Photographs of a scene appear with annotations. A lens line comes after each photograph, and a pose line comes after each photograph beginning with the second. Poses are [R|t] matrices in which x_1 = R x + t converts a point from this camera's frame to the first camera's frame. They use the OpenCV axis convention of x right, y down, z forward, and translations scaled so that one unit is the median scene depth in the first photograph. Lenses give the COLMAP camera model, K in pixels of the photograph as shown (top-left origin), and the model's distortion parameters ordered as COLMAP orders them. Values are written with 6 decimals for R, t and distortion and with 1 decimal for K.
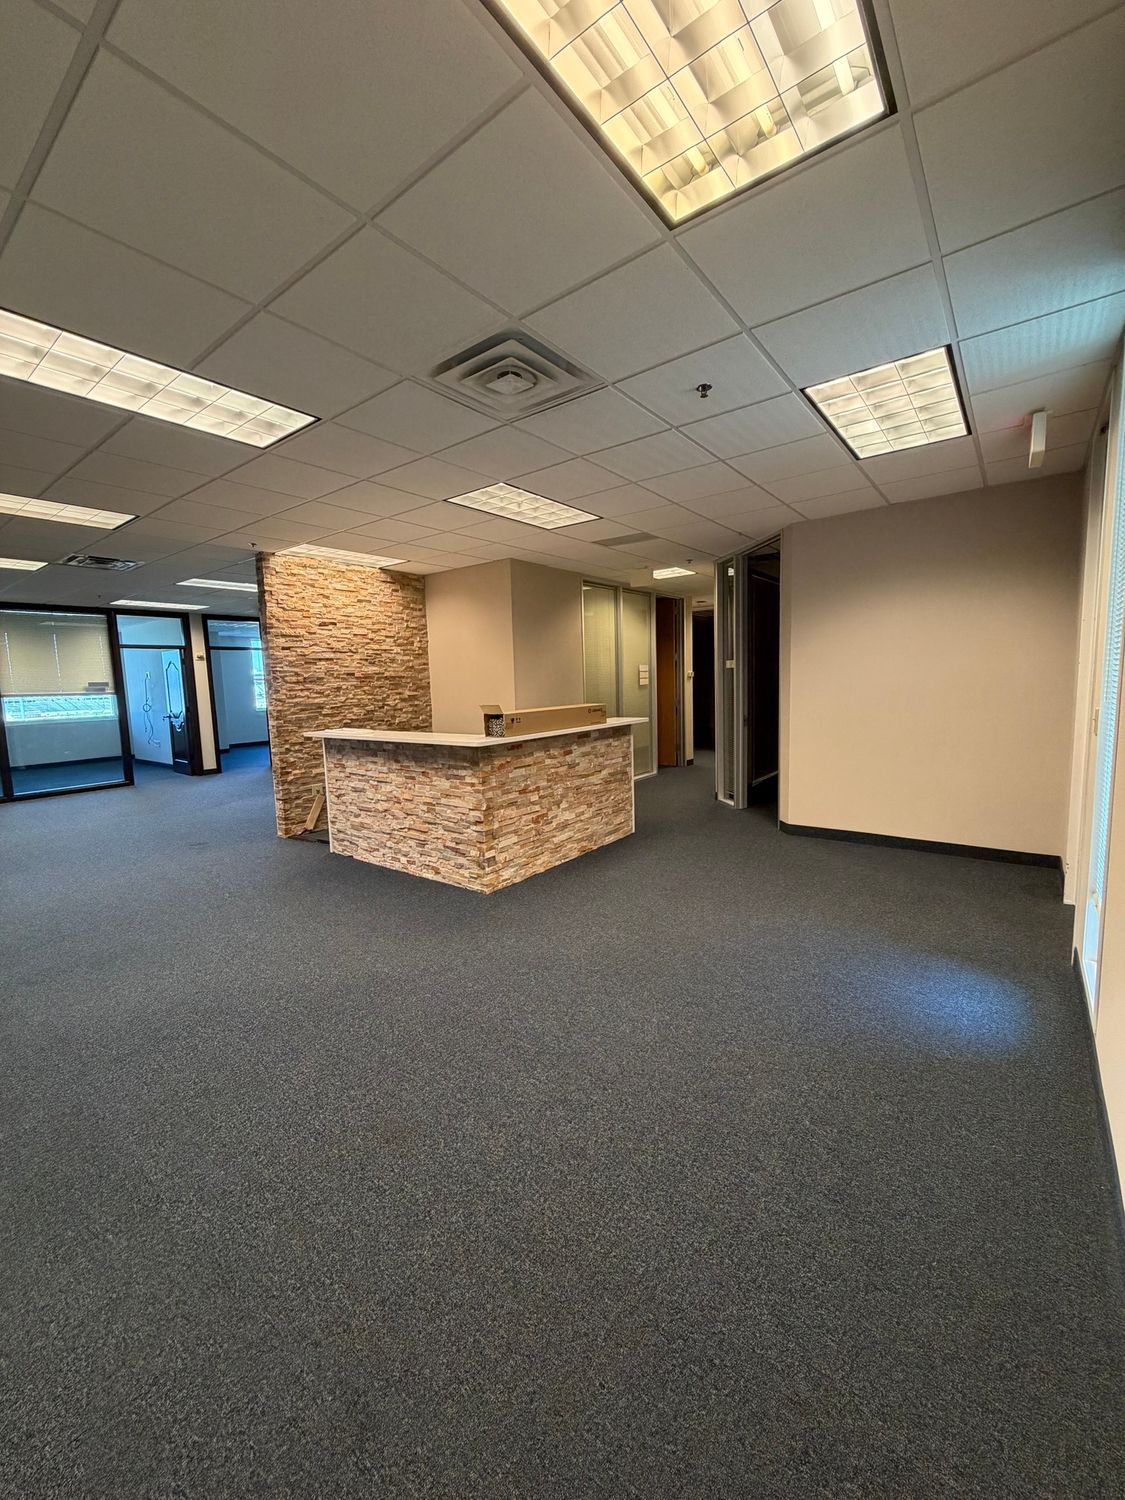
lens RADIAL K [[598.5, 0, 561.5], [0, 598.5, 748.2], [0, 0, 1]] dist [-0.000329, -0.000003]
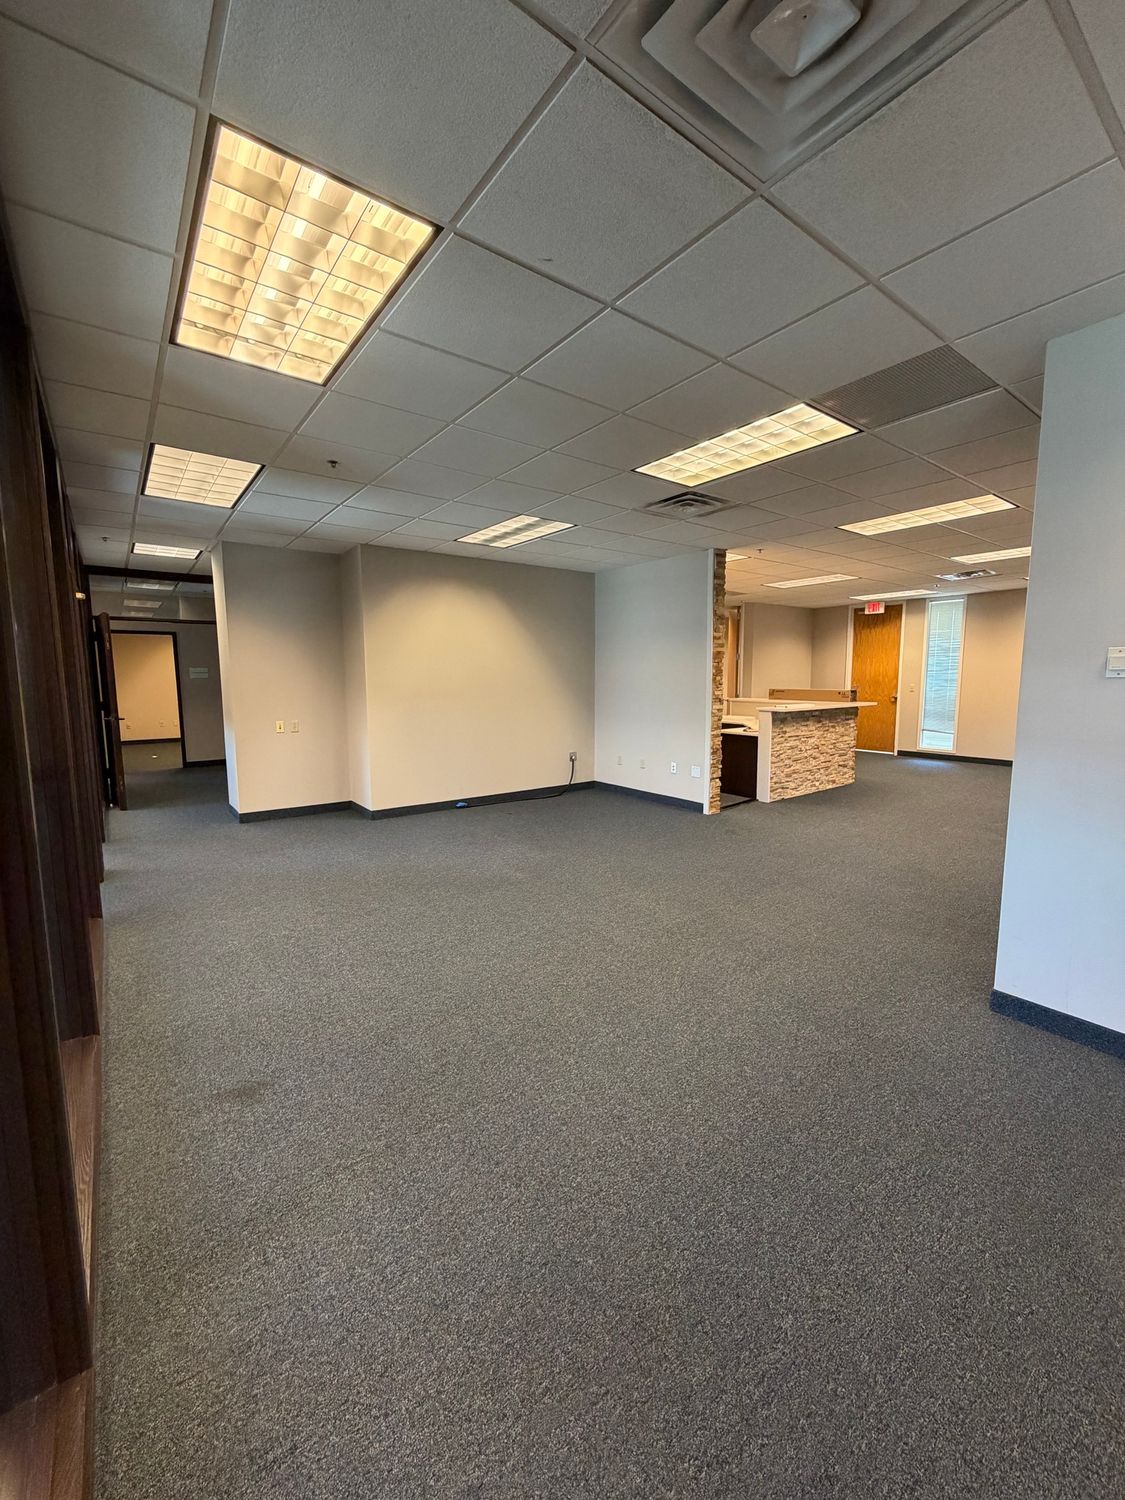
lens RADIAL K [[598.5, 0, 562.2], [0, 598.5, 745.2], [0, 0, 1]] dist [-0.000329, -0.000003]
pose [[0.261337, -0.087553, 0.961269, -1.988184], [0.105309, 0.992519, 0.061769, -0.086989], [-0.959486, 0.085087, 0.268602, 1.226247]]
